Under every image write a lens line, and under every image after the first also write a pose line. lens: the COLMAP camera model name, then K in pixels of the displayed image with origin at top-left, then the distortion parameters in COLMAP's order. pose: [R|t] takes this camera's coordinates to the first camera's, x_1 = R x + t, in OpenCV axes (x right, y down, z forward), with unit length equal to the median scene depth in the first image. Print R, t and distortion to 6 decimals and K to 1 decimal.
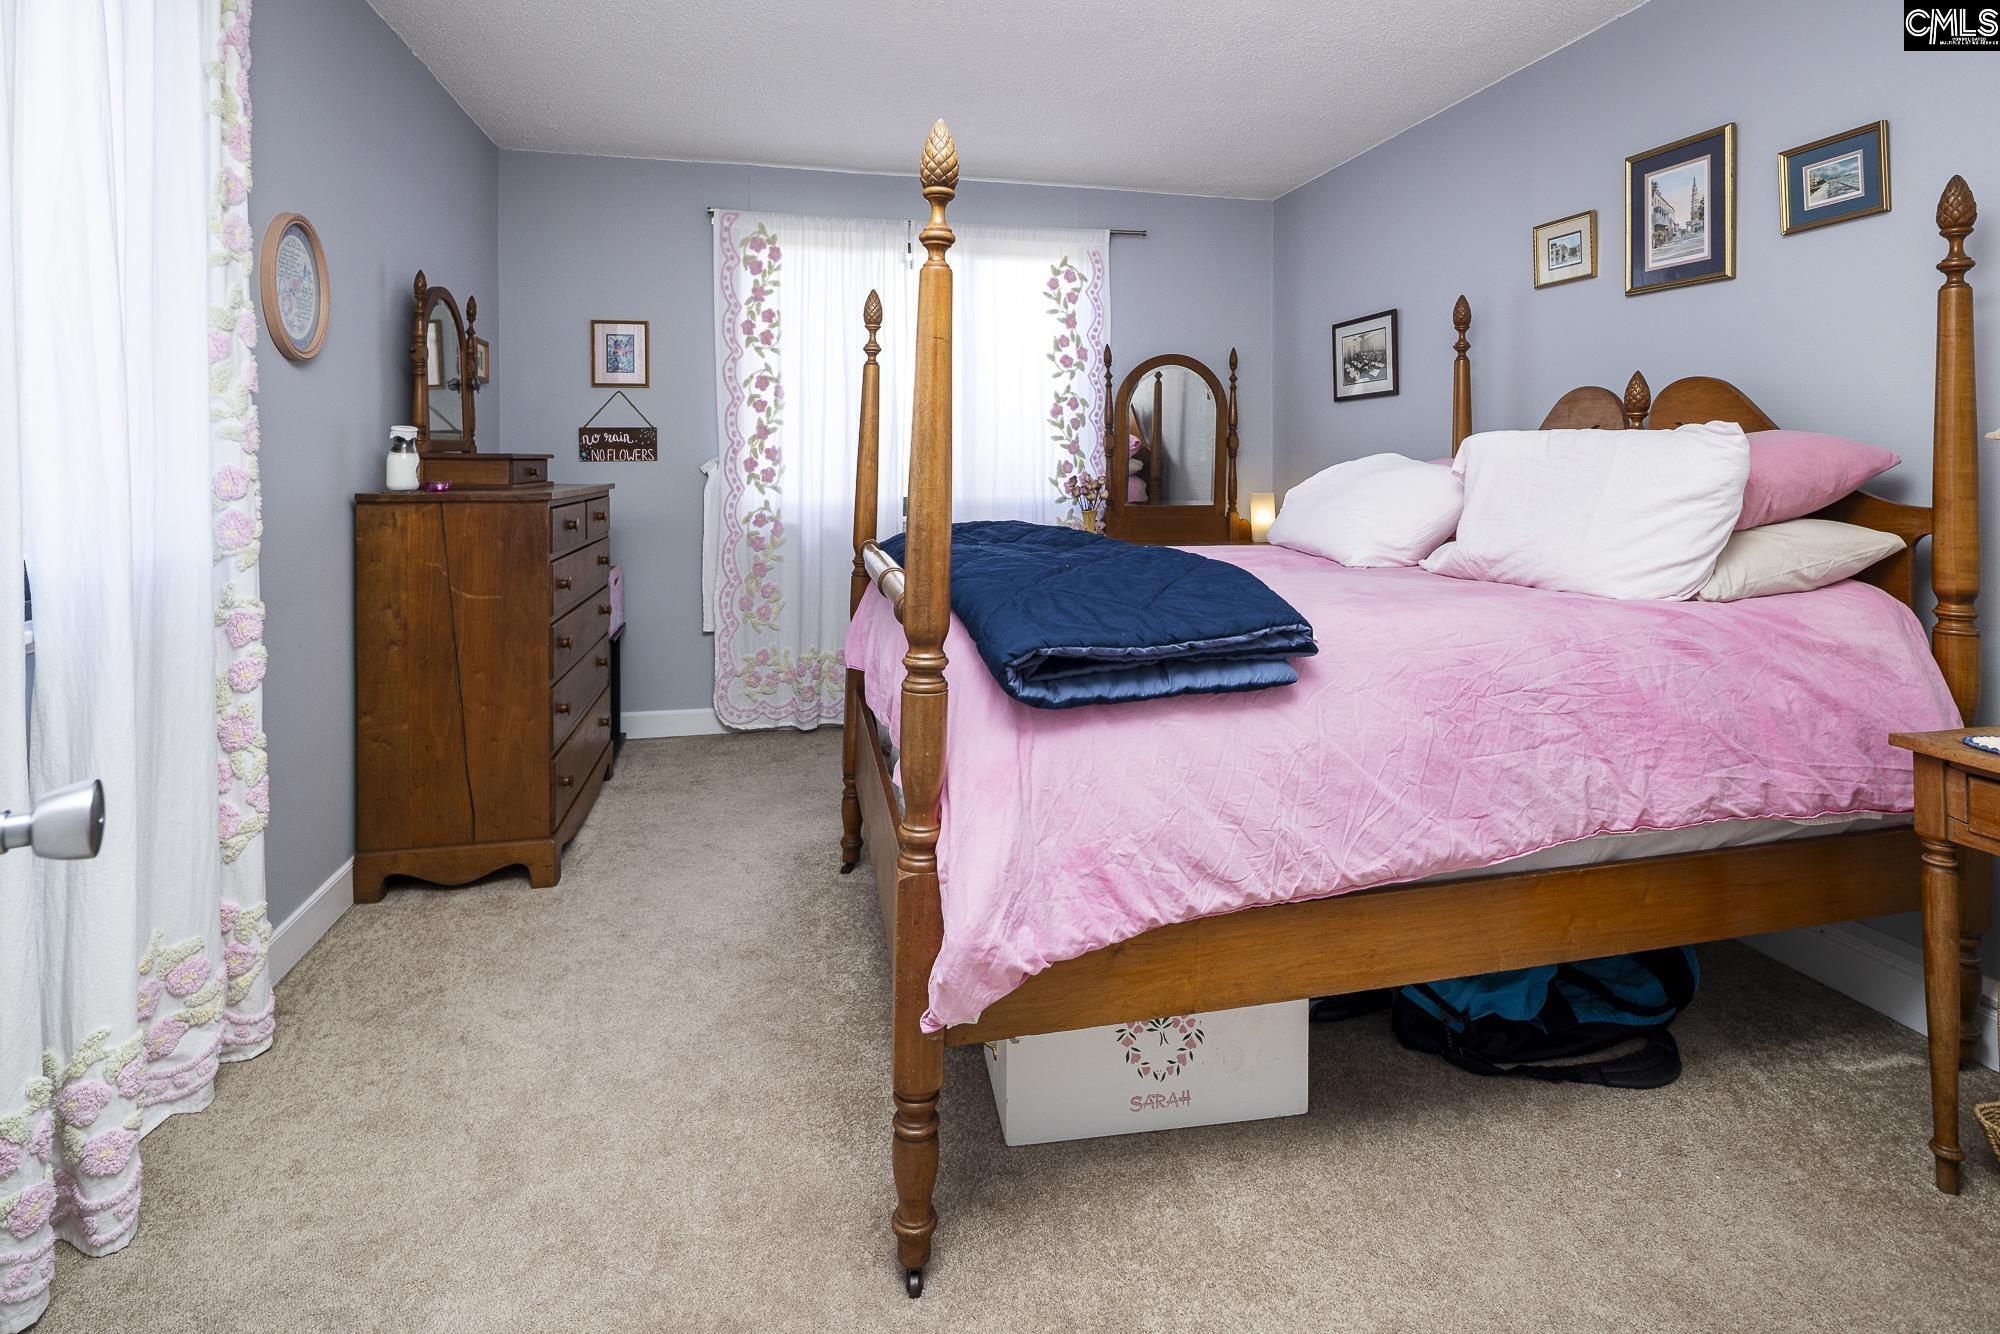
lens RADIAL K [[974.4, 0, 1001.6], [0, 974.4, 653.2], [0, 0, 1]] dist [0.003409, -0.000988]
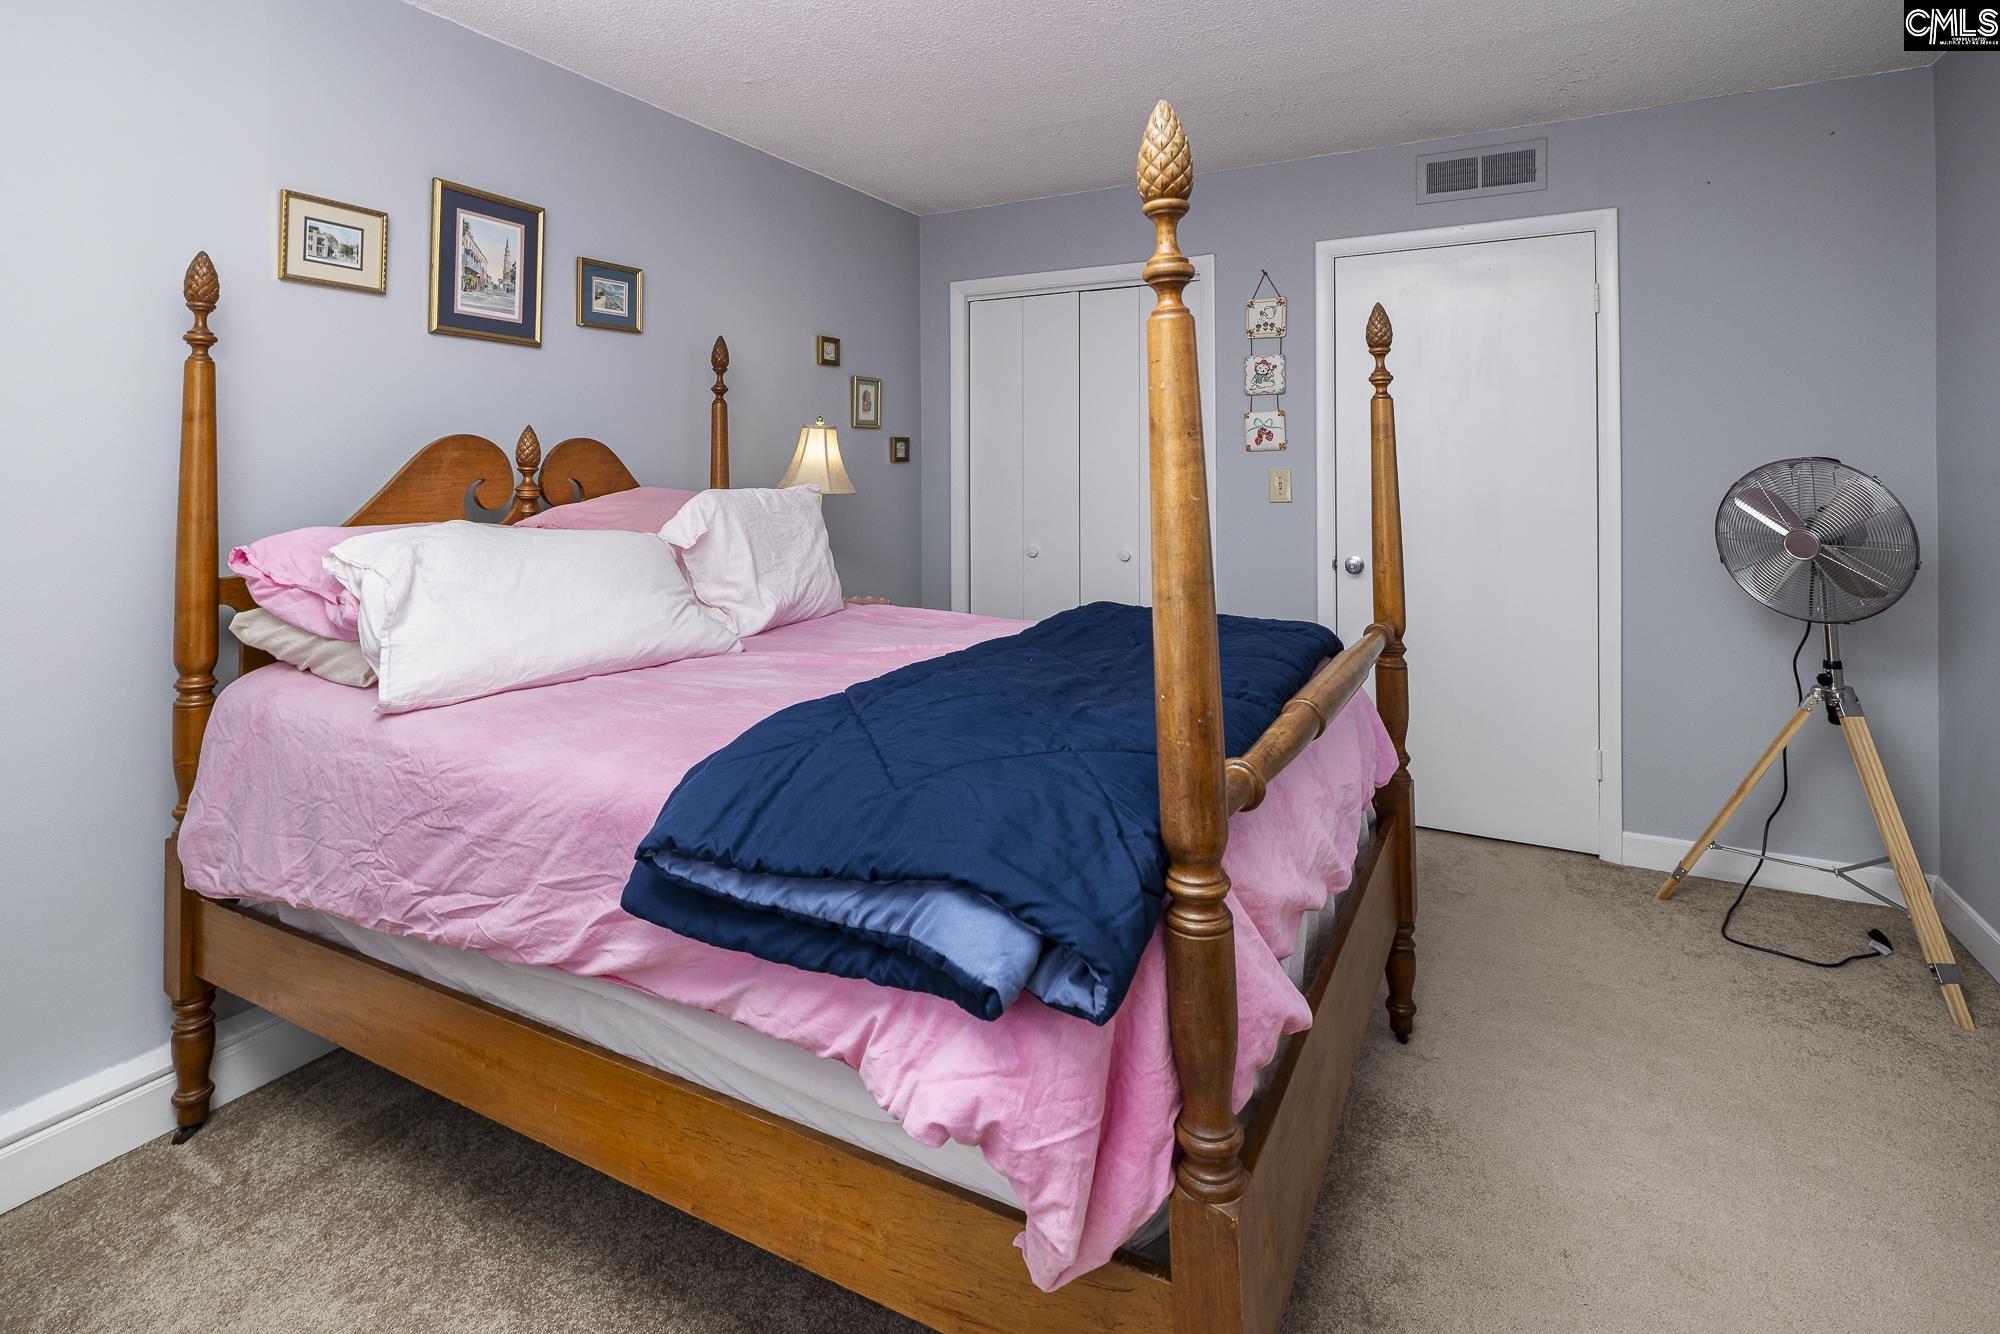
lens RADIAL K [[974.4, 0, 1001.6], [0, 974.4, 653.2], [0, 0, 1]] dist [0.003409, -0.000988]
pose [[-0.720941, -0.081533, 0.688183, -0.401807], [0.168960, 0.942407, 0.288655, -0.284190], [-0.672083, 0.324379, -0.665644, 1.466629]]
